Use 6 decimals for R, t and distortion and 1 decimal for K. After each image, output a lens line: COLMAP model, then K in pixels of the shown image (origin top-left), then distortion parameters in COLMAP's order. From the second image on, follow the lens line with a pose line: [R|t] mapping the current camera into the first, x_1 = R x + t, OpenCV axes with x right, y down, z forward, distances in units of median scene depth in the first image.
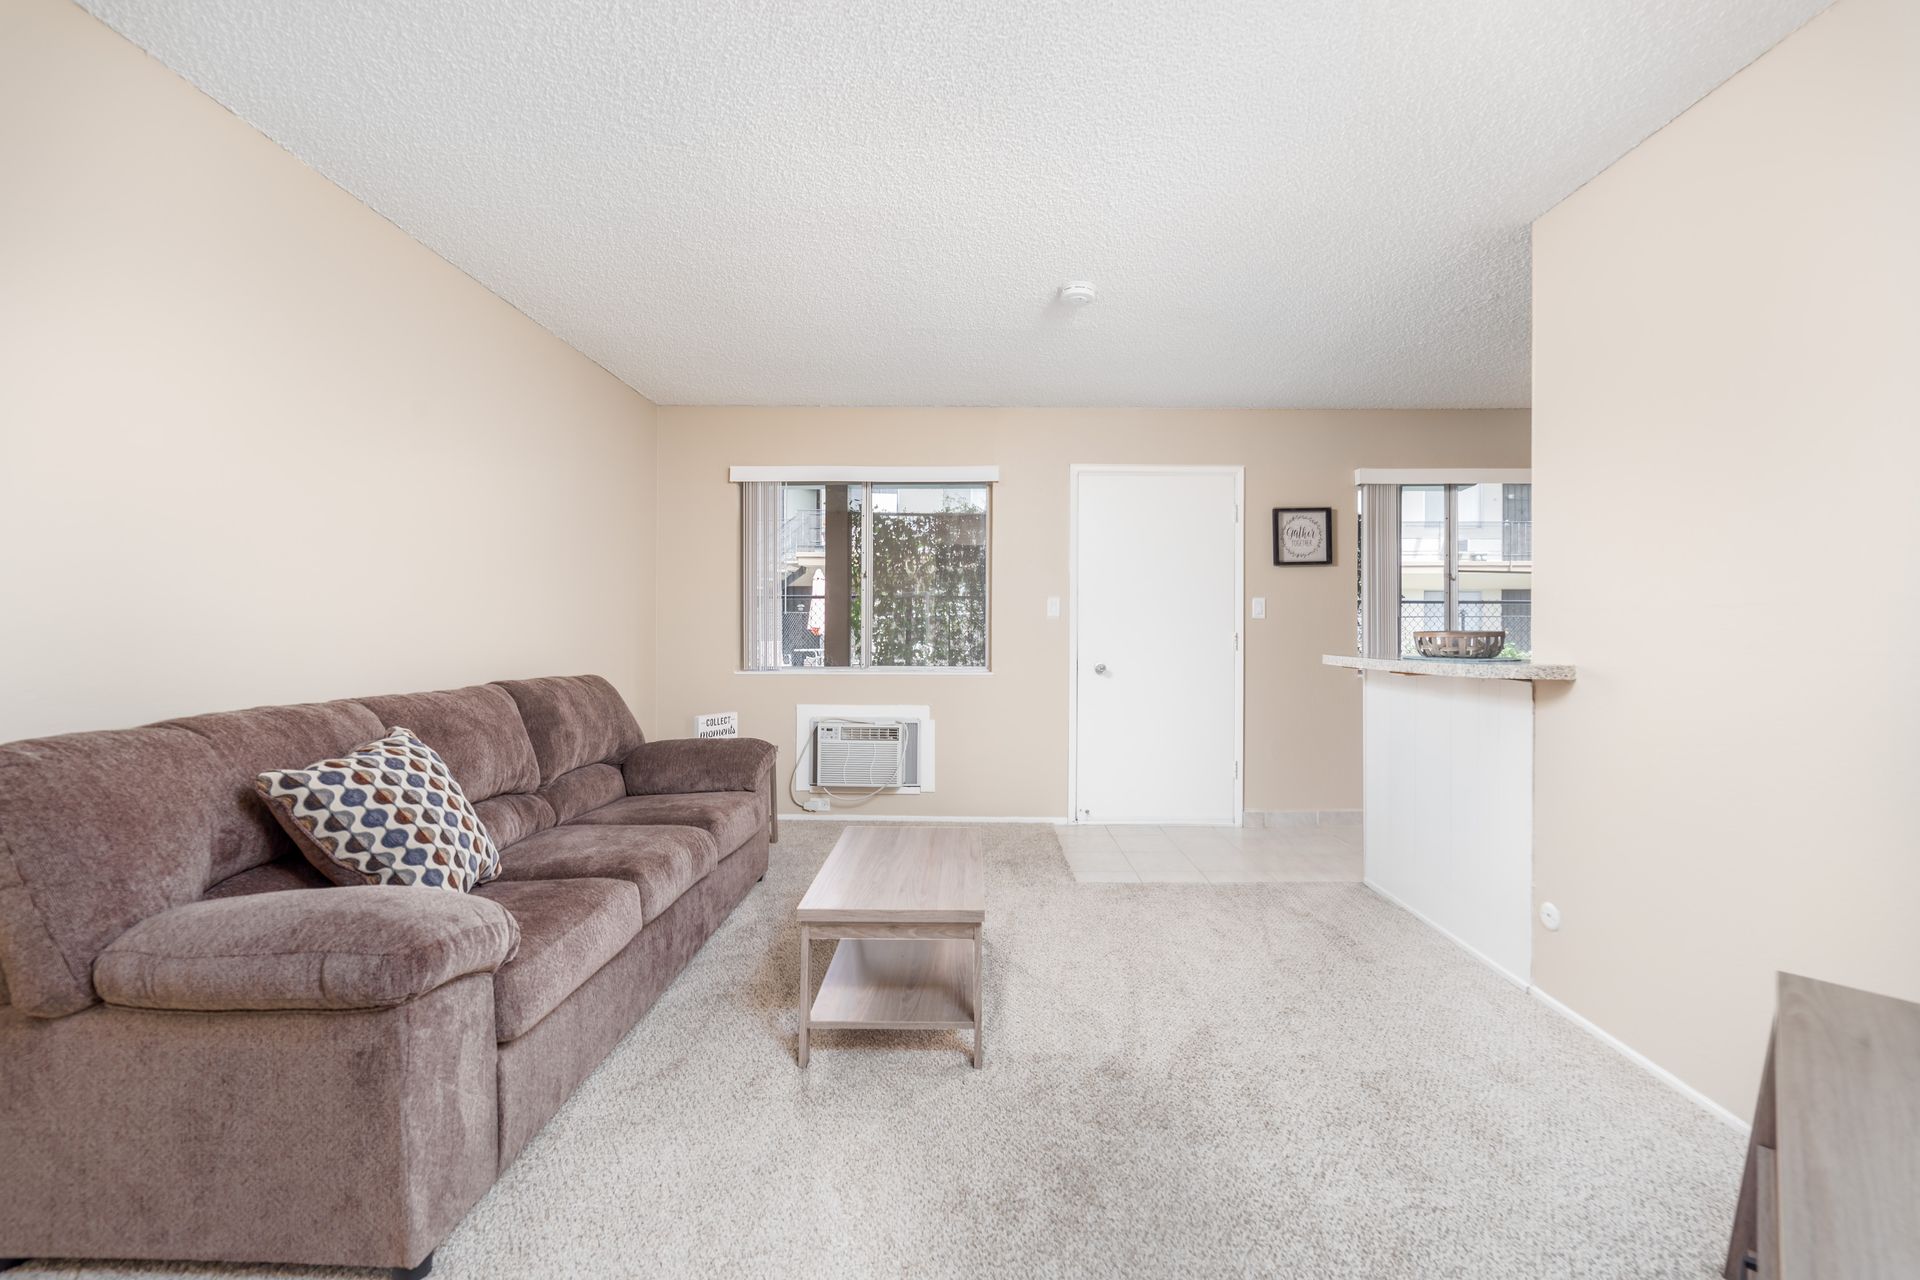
lens RADIAL K [[752.7, 0, 963.0], [0, 752.7, 619.8], [0, 0, 1]] dist [-0.019016, 0.007417]
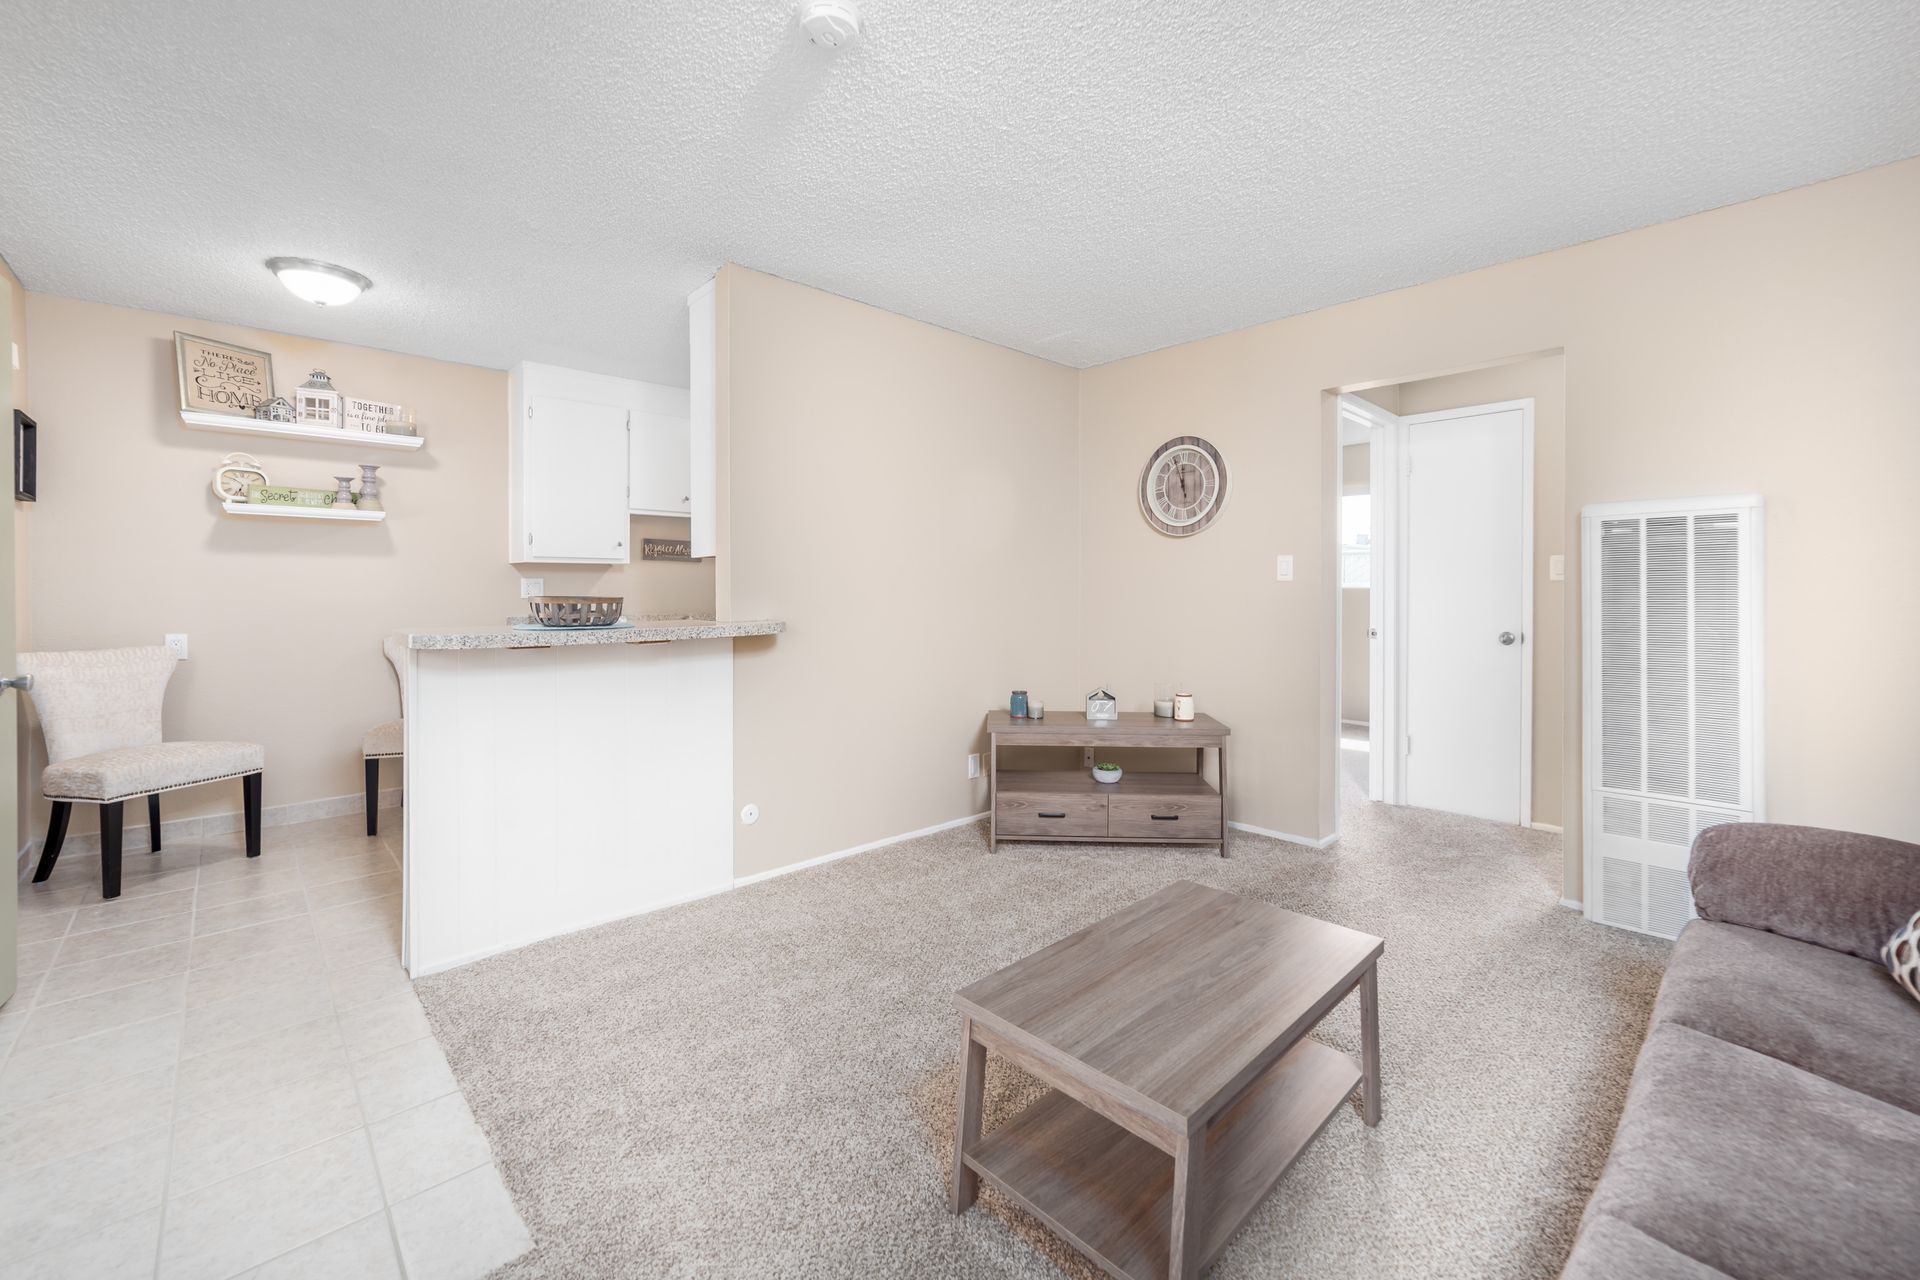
lens RADIAL K [[761.6, 0, 962.0], [0, 761.6, 603.5], [0, 0, 1]] dist [-0.017633, 0.006033]
pose [[-0.682430, -0.020648, 0.730659, -0.217129], [-0.014980, 0.999786, 0.014262, 0.001510], [-0.730797, -0.001213, -0.682594, 0.859818]]
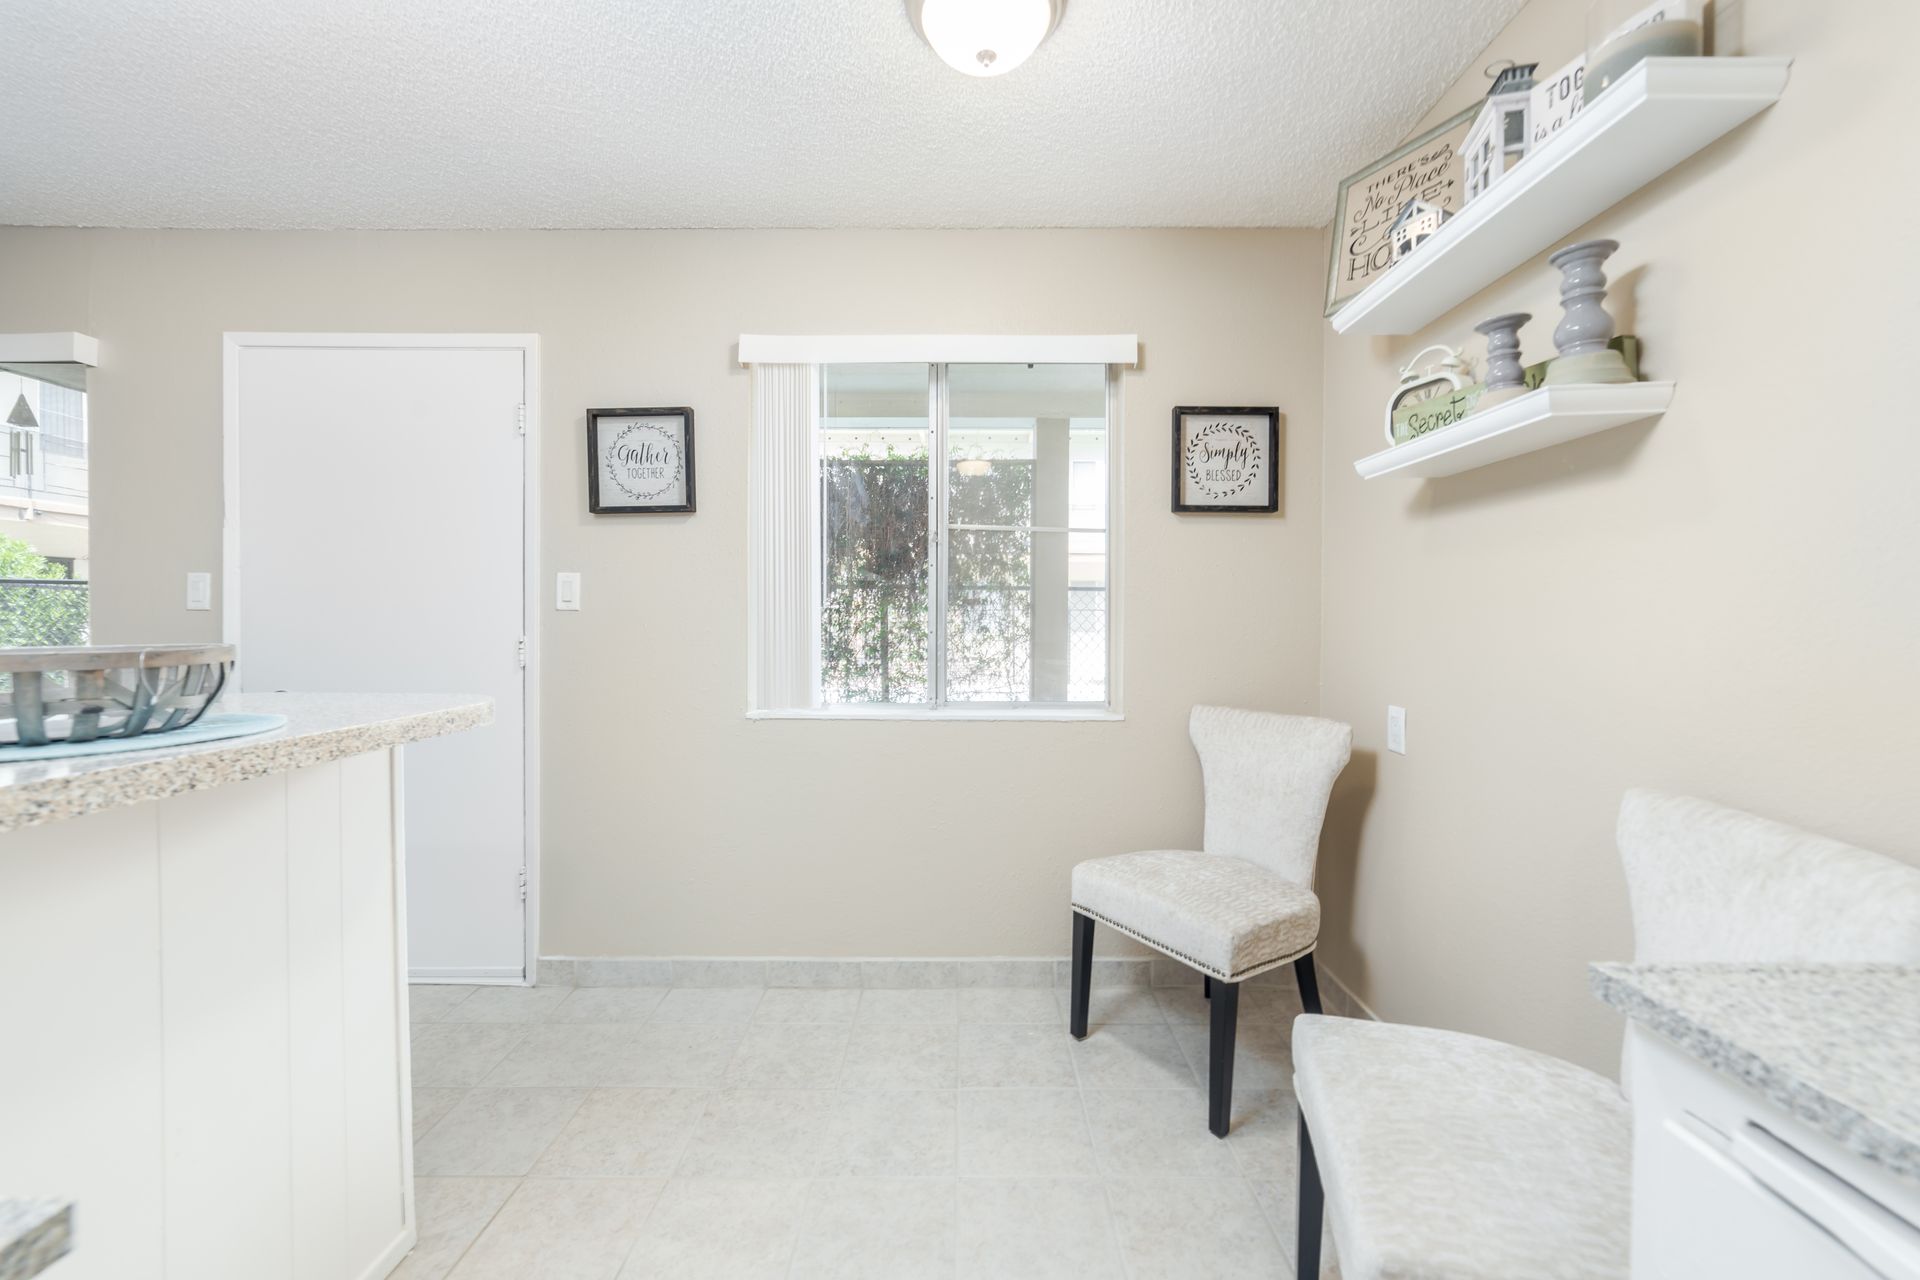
lens RADIAL K [[752.7, 0, 963.0], [0, 752.7, 619.8], [0, 0, 1]] dist [-0.019016, 0.007417]
pose [[0.999975, -0.001212, -0.007021, 0.704461], [0.001279, 0.999954, 0.009531, -0.000476], [0.007009, -0.009540, 0.999930, 0.464442]]
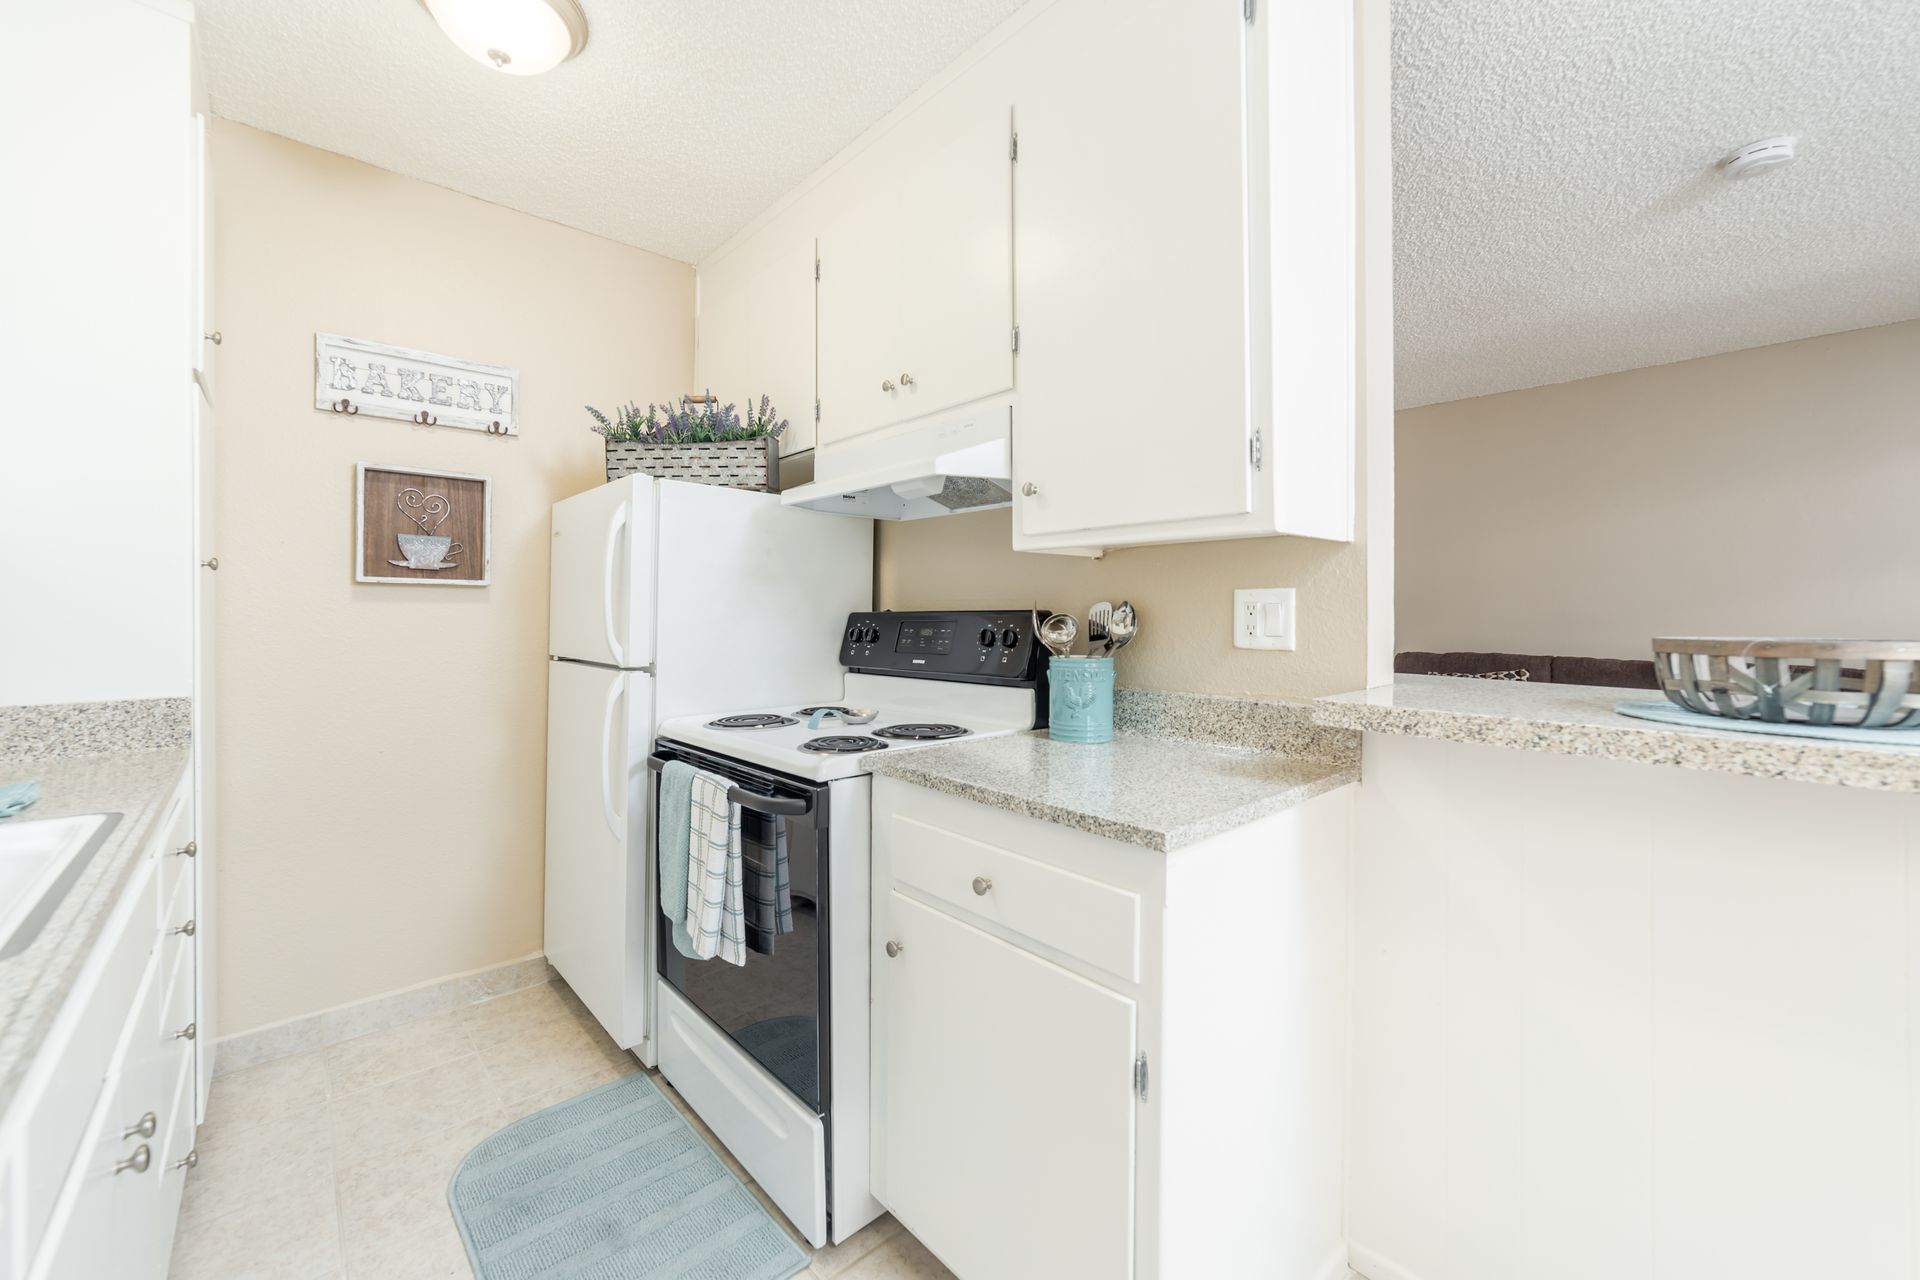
lens RADIAL K [[752.7, 0, 963.0], [0, 752.7, 619.8], [0, 0, 1]] dist [-0.019016, 0.007417]
pose [[-0.752684, 0.001645, -0.658379, 0.791823], [0.005201, 0.999981, -0.003448, 0.002824], [0.658361, -0.006019, -0.752678, 0.666868]]
